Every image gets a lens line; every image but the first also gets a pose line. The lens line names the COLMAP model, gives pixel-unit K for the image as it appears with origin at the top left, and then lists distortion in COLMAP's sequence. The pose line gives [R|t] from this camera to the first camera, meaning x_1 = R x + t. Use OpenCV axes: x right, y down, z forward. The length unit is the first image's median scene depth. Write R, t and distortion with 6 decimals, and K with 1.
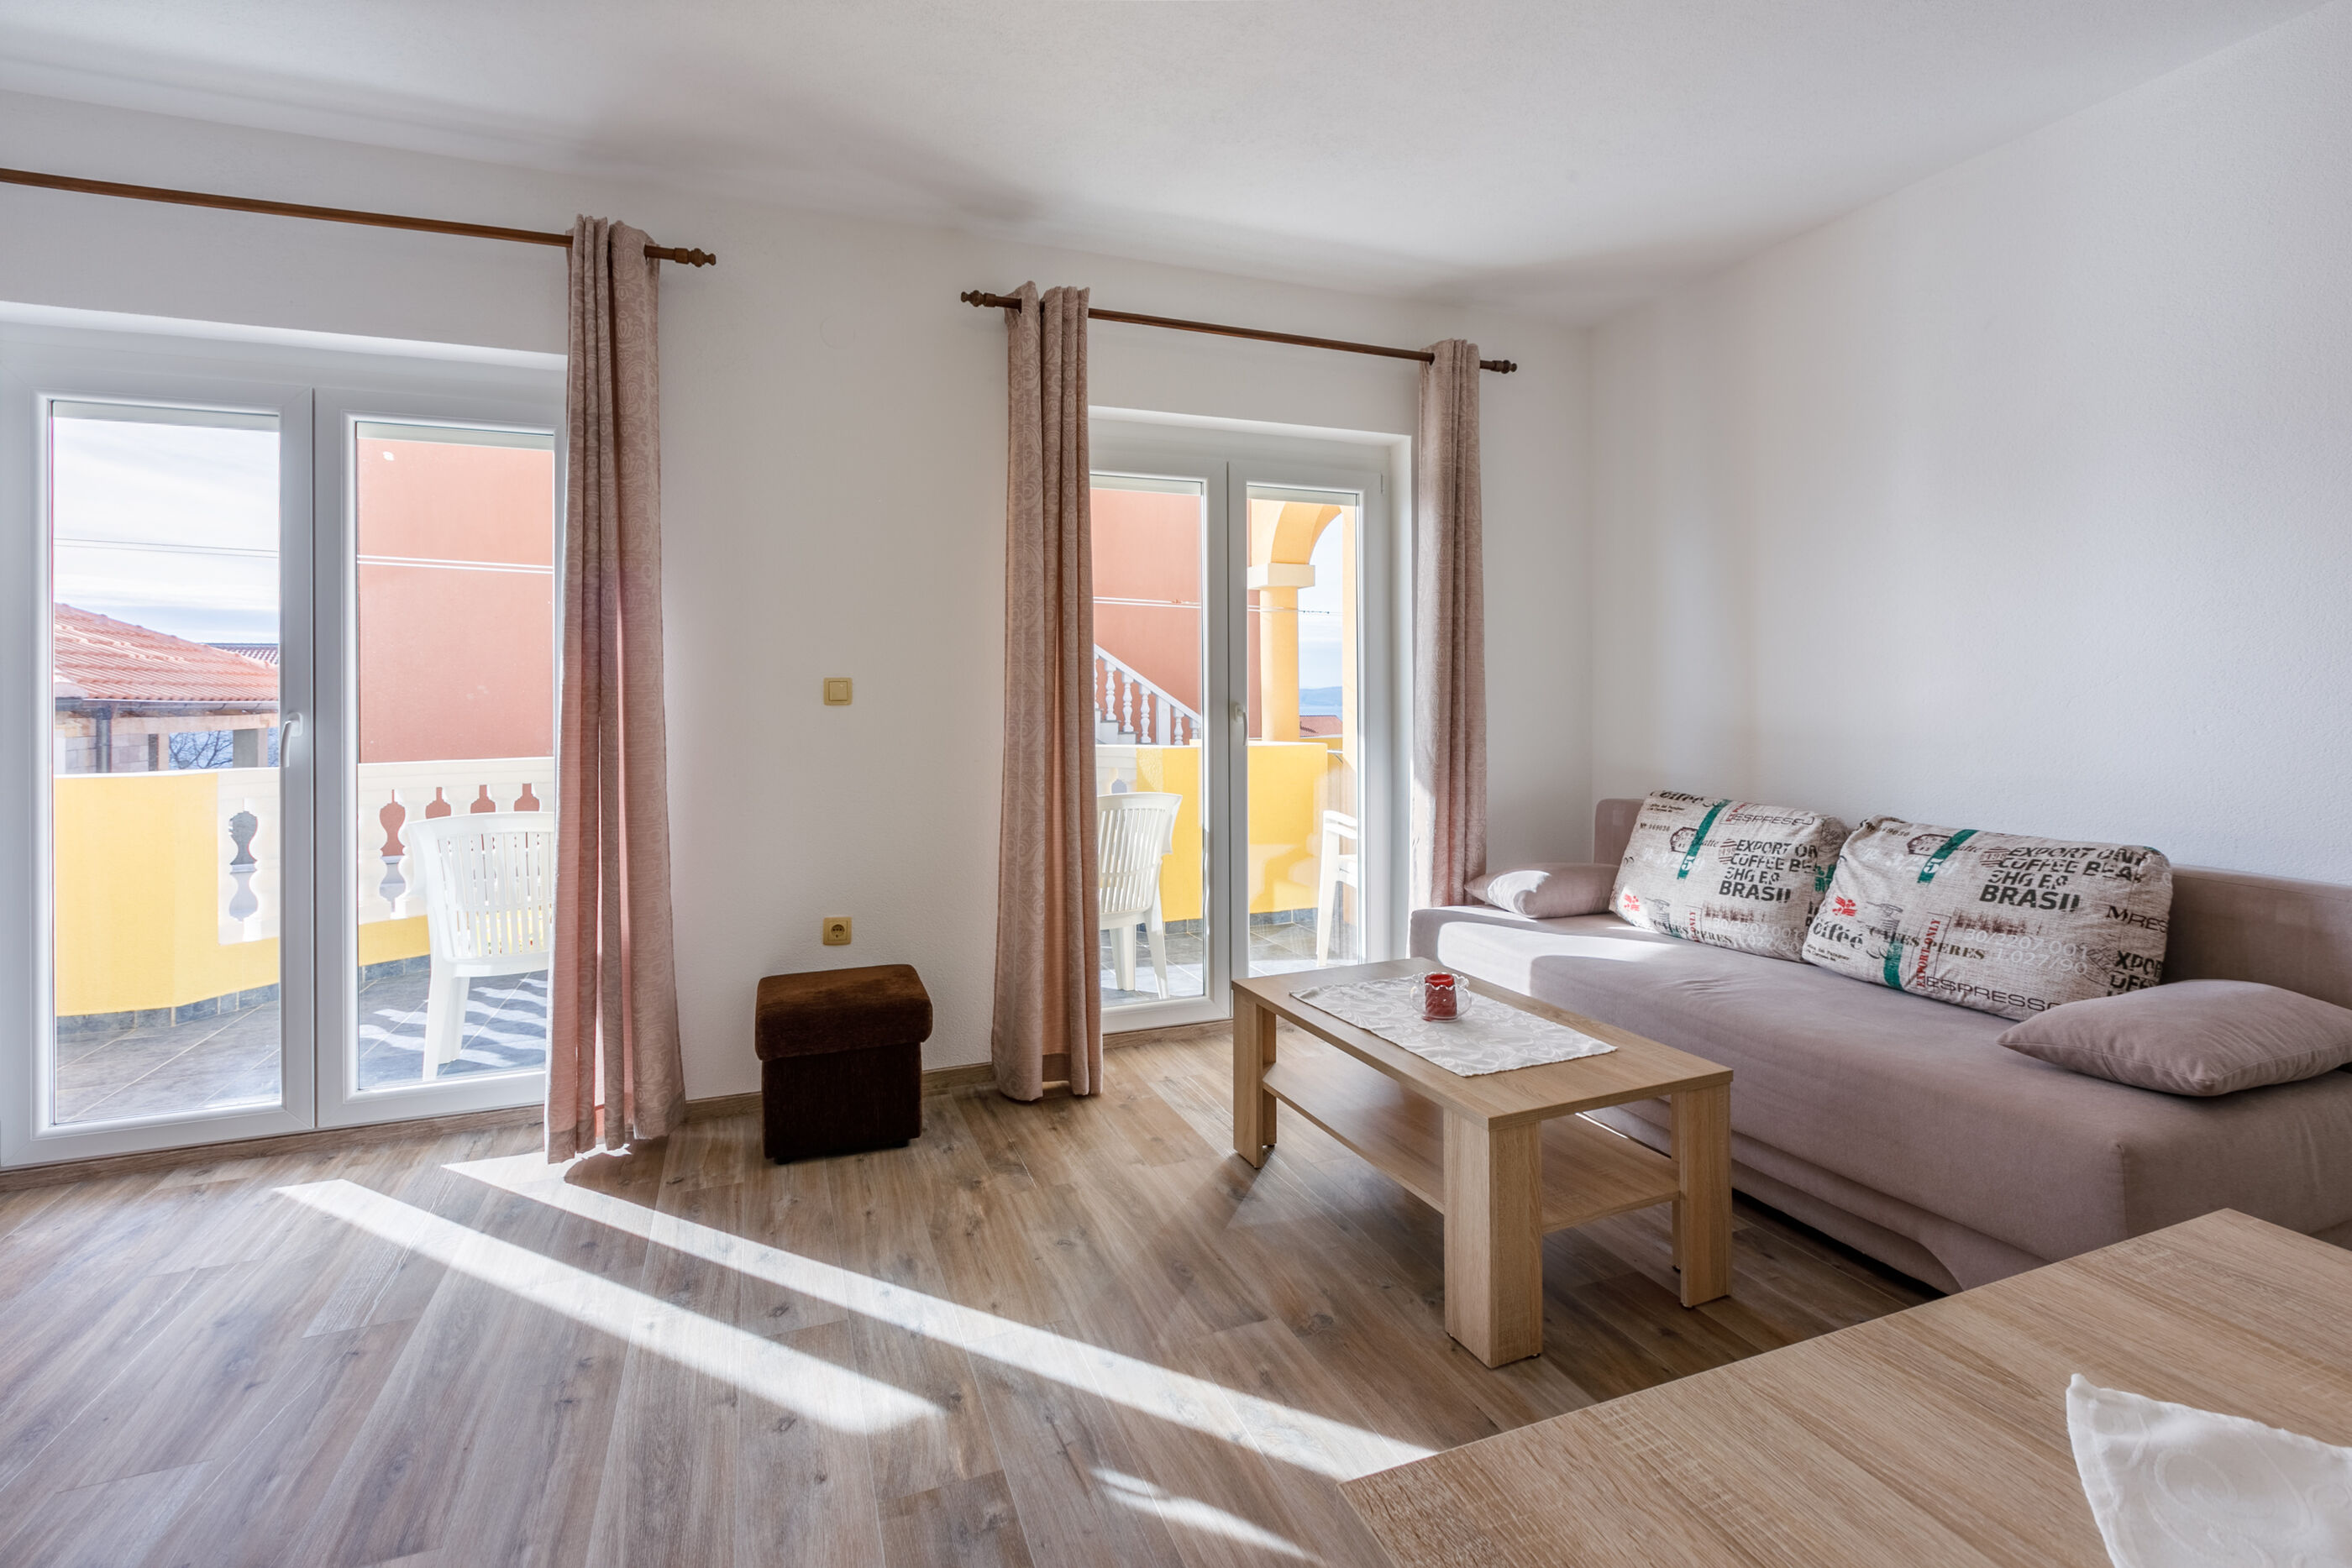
lens RADIAL K [[1071.9, 0, 1171.1], [0, 1071.9, 690.3], [0, 0, 1]] dist [0.000624, -0.001198]
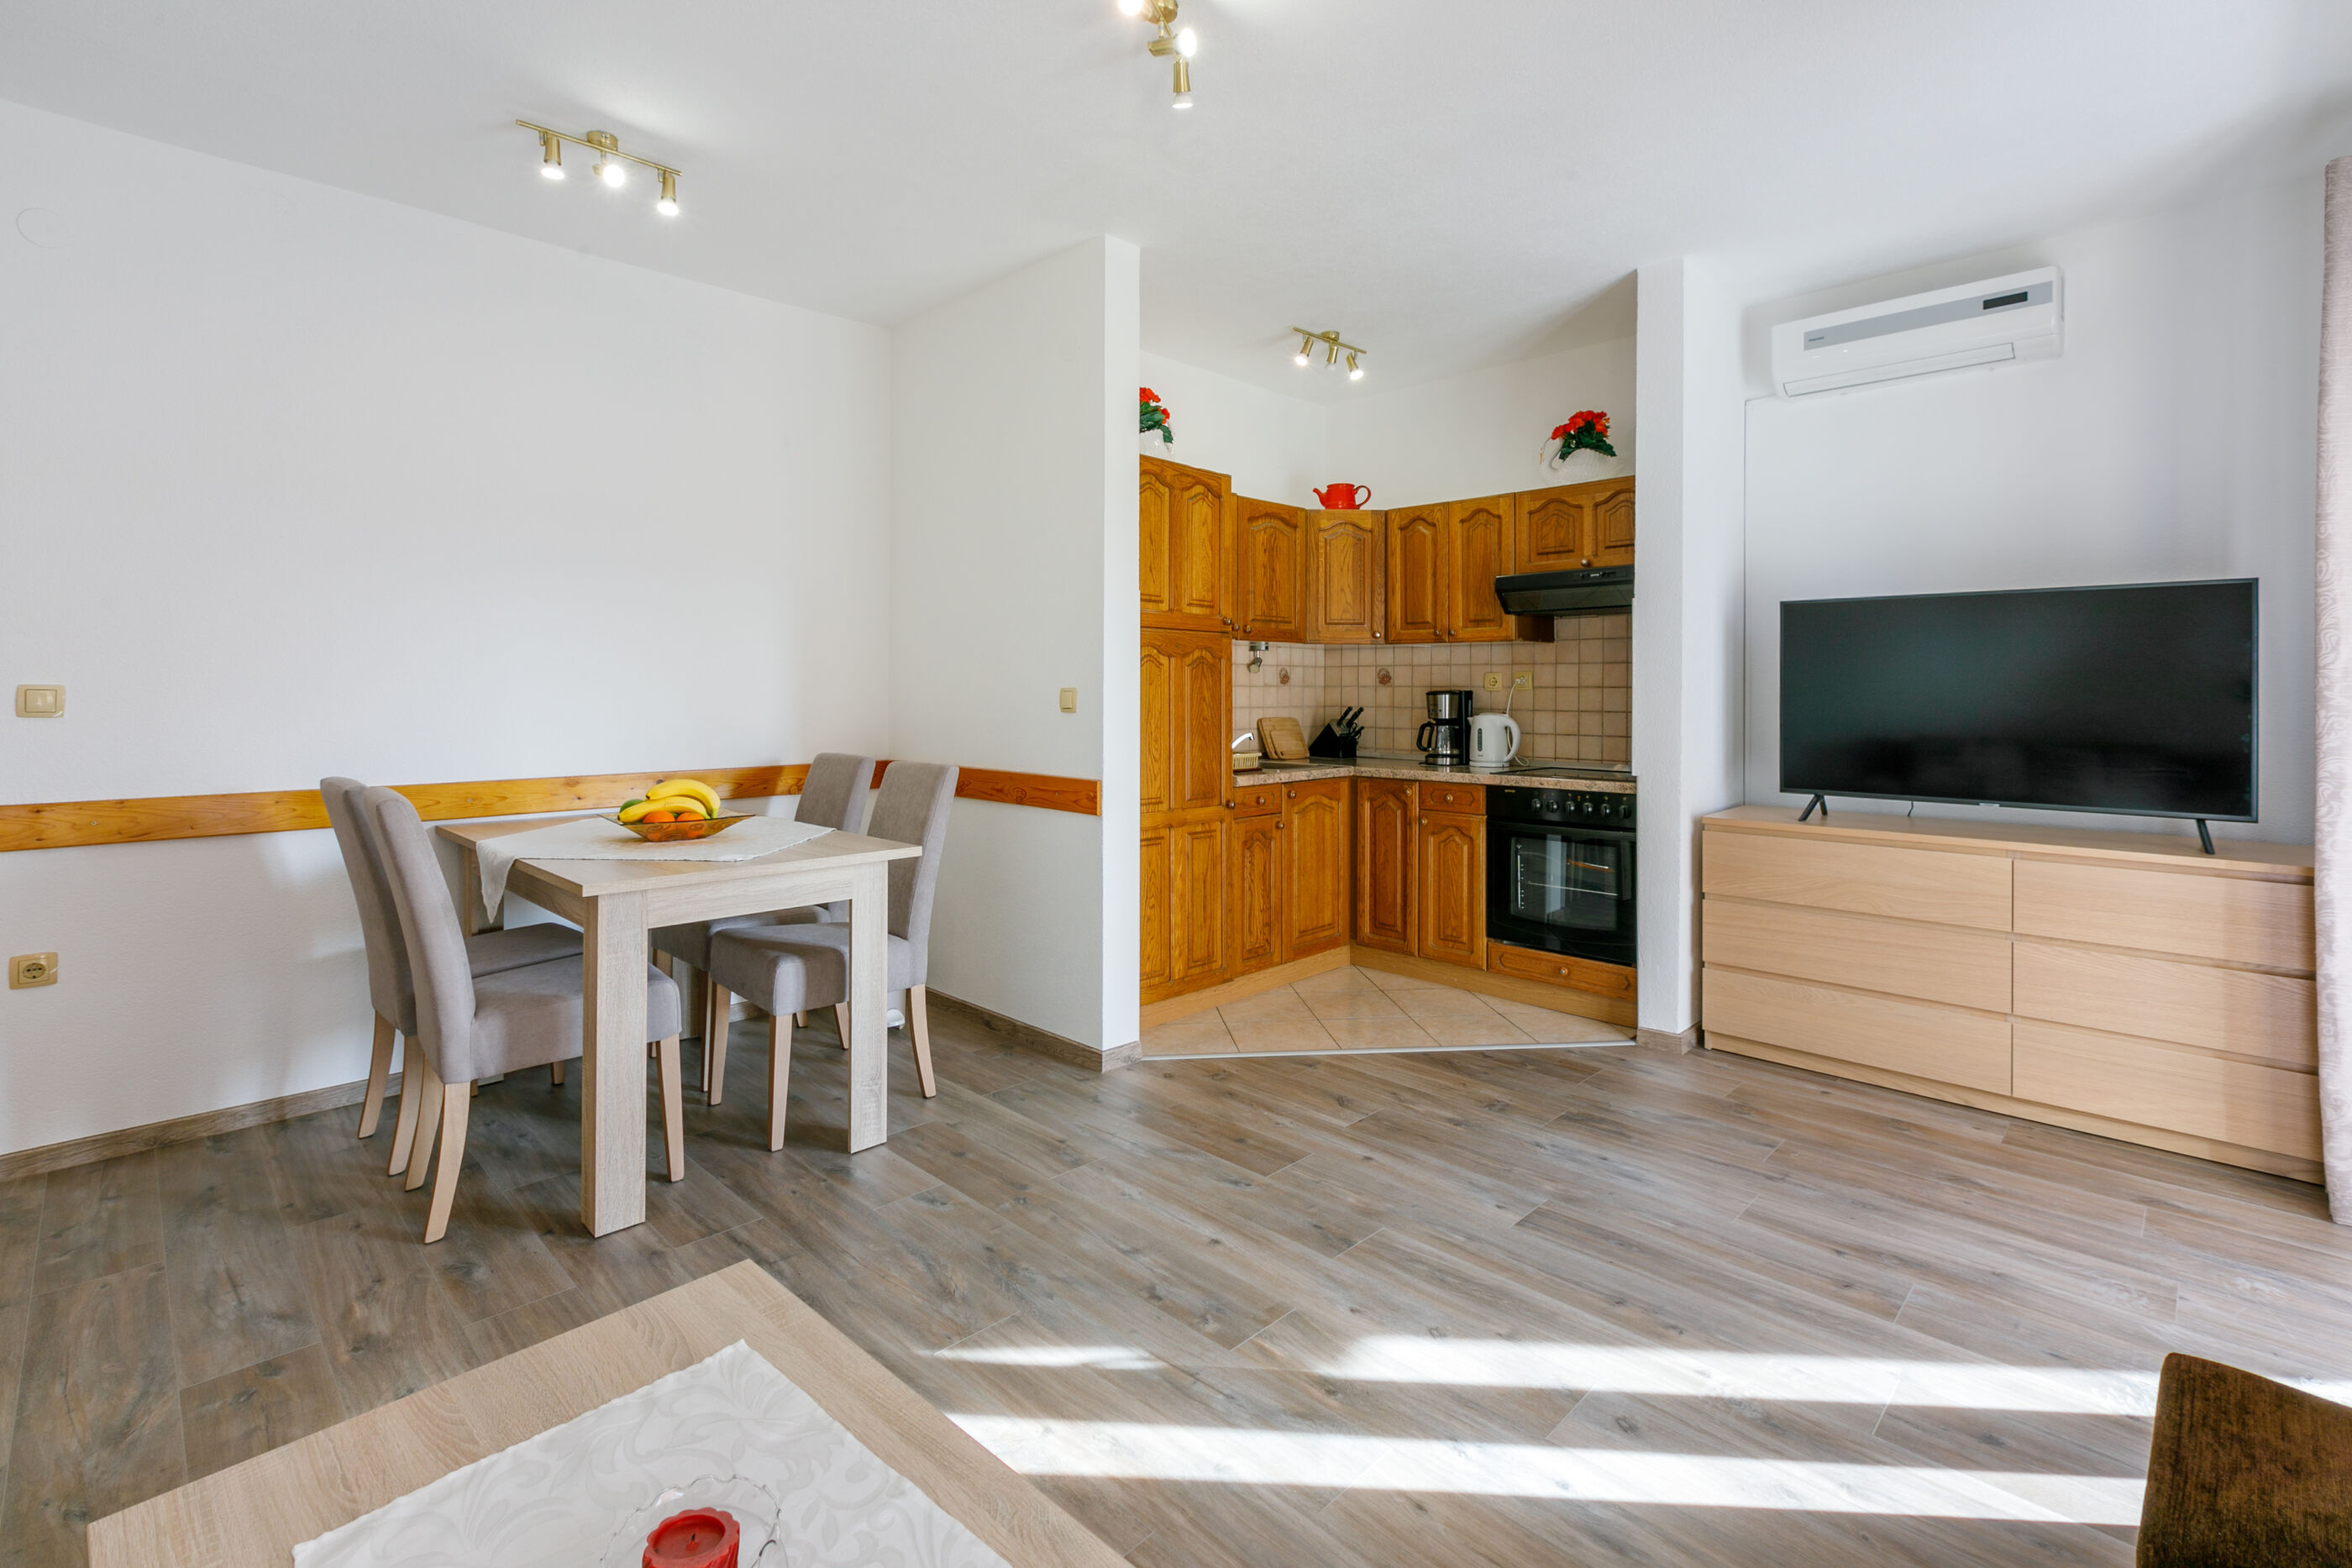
lens RADIAL K [[1071.9, 0, 1174.6], [0, 1071.9, 688.3], [0, 0, 1]] dist [0.000624, -0.001198]
pose [[-0.913924, 0.002402, -0.405877, 0.237688], [0.003457, 0.999992, -0.001866, 0.004561], [0.405870, -0.003109, -0.913926, 1.312245]]
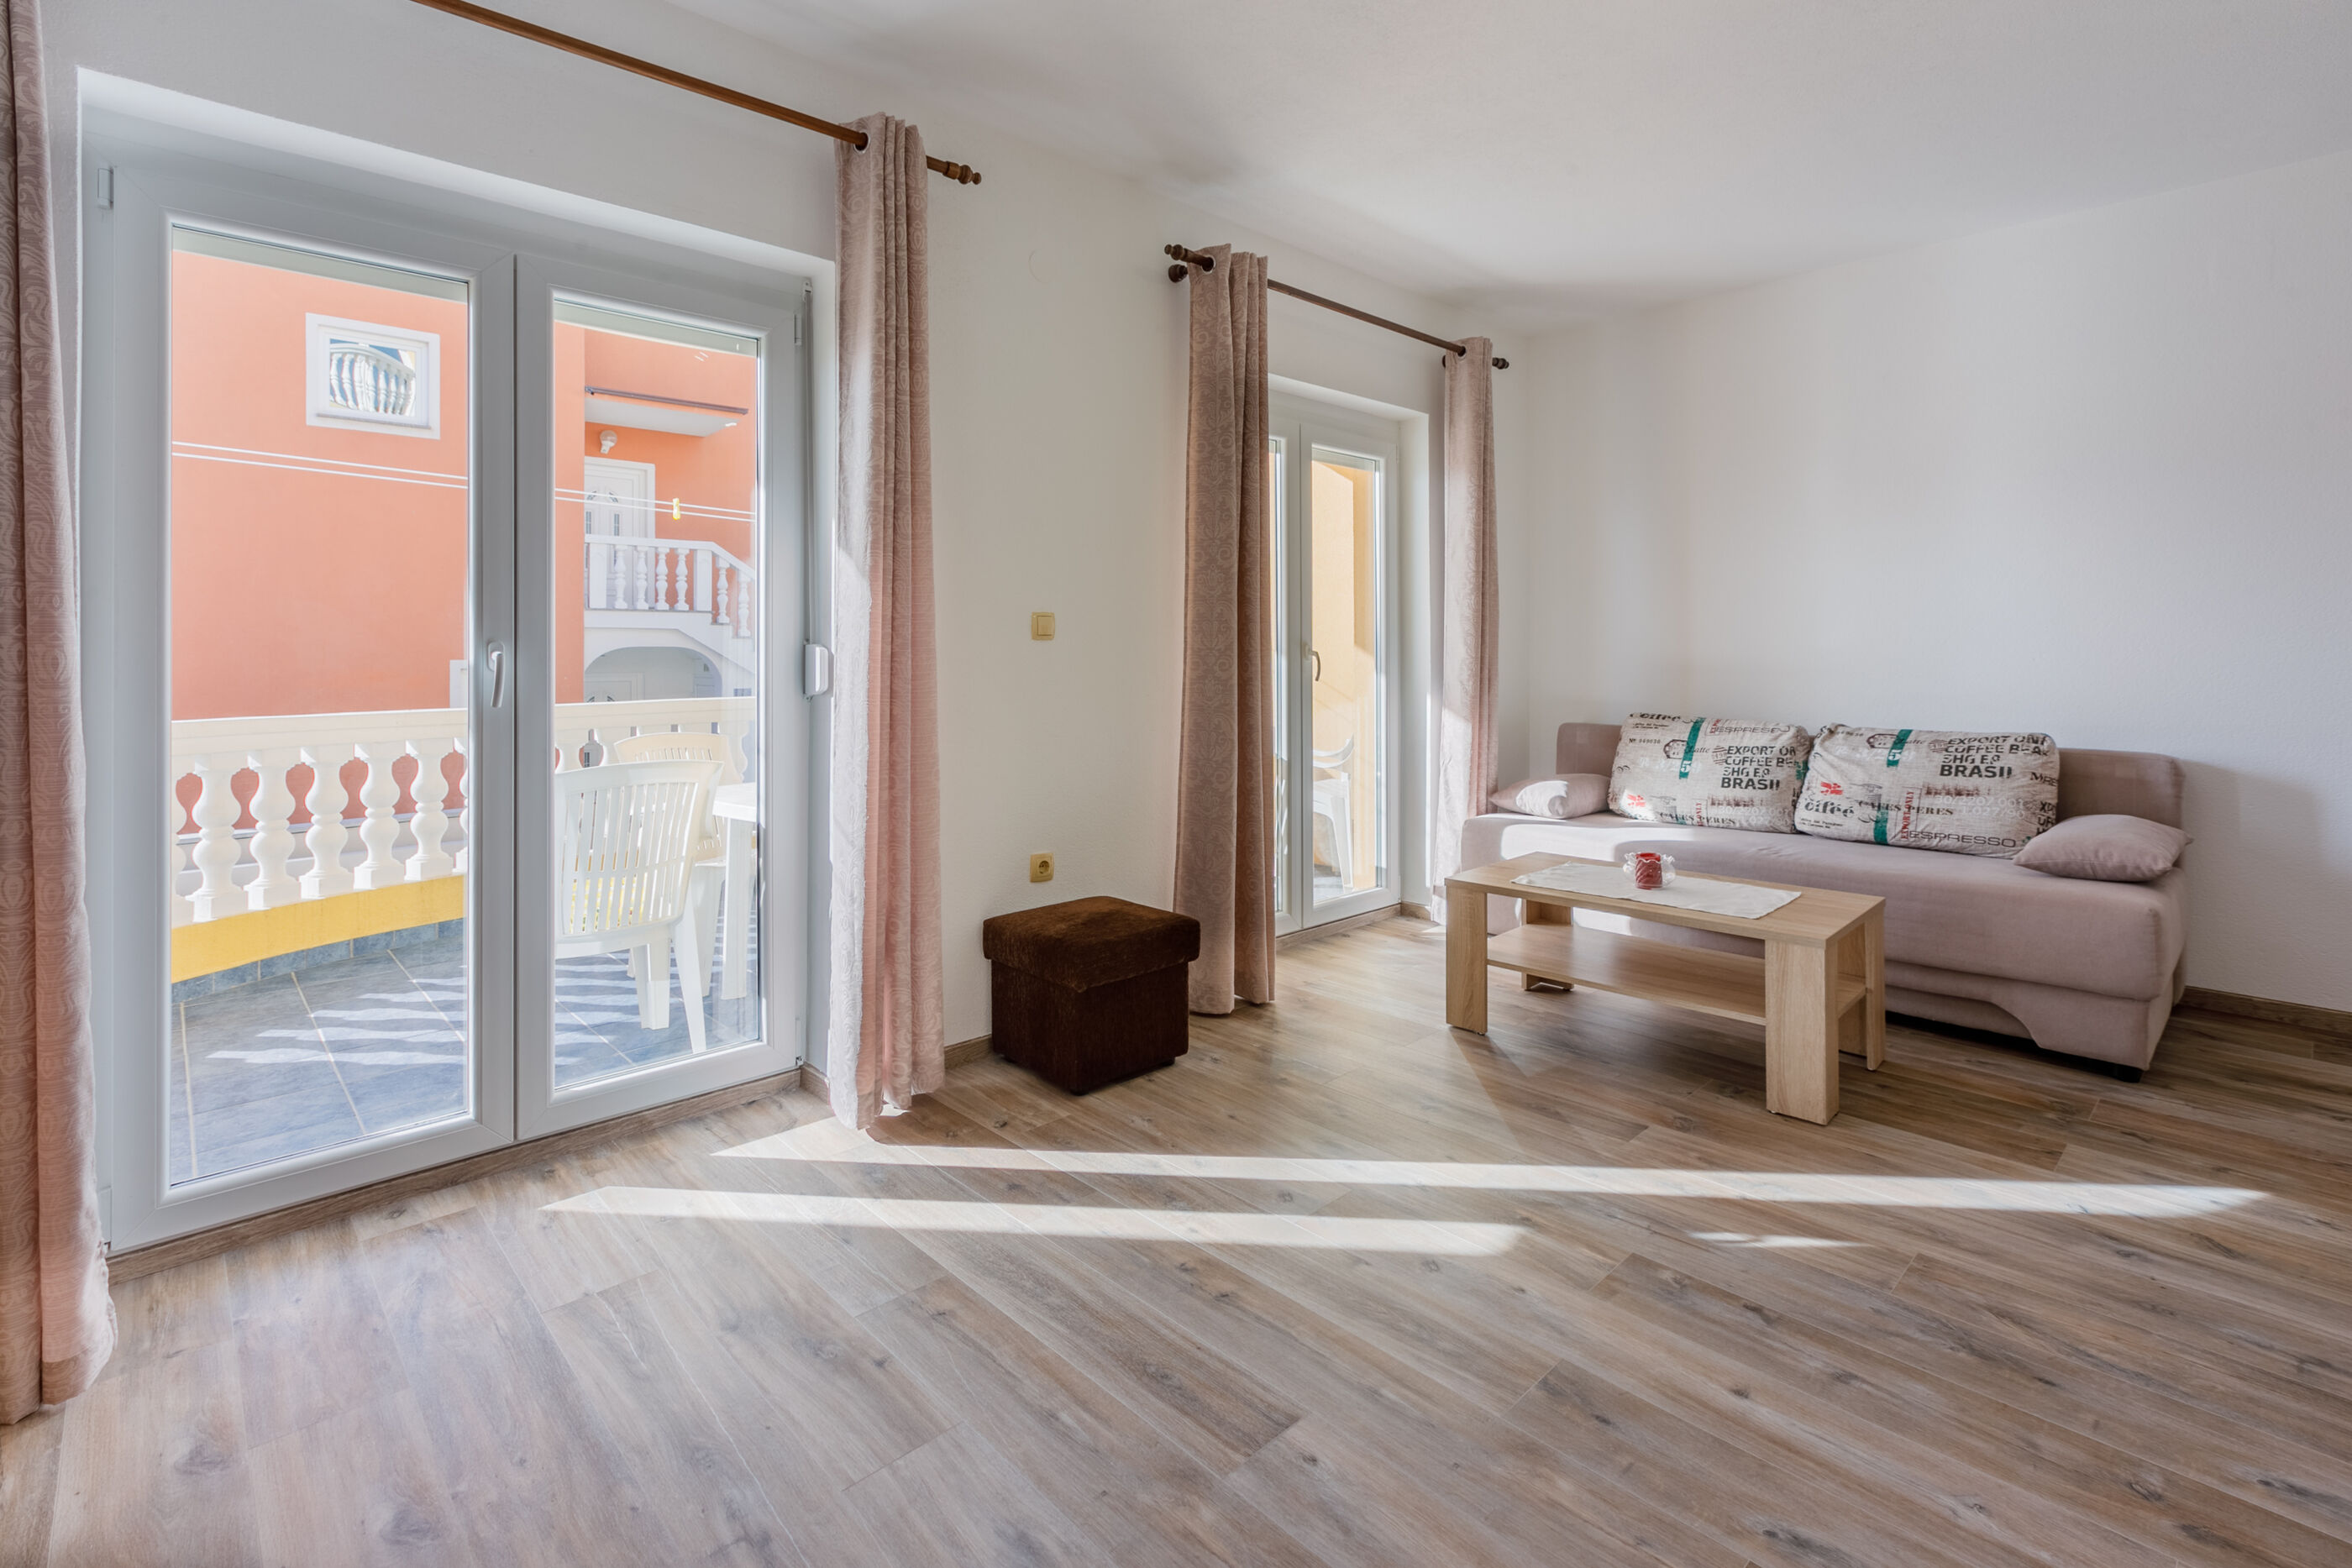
lens RADIAL K [[1071.9, 0, 1173.4], [0, 1071.9, 644.0], [0, 0, 1]] dist [0.000624, -0.001198]
pose [[0.928711, 0.005031, 0.370771, -0.702985], [-0.002551, 0.999971, -0.007179, 0.030365], [-0.370796, 0.005722, 0.928697, 0.038971]]
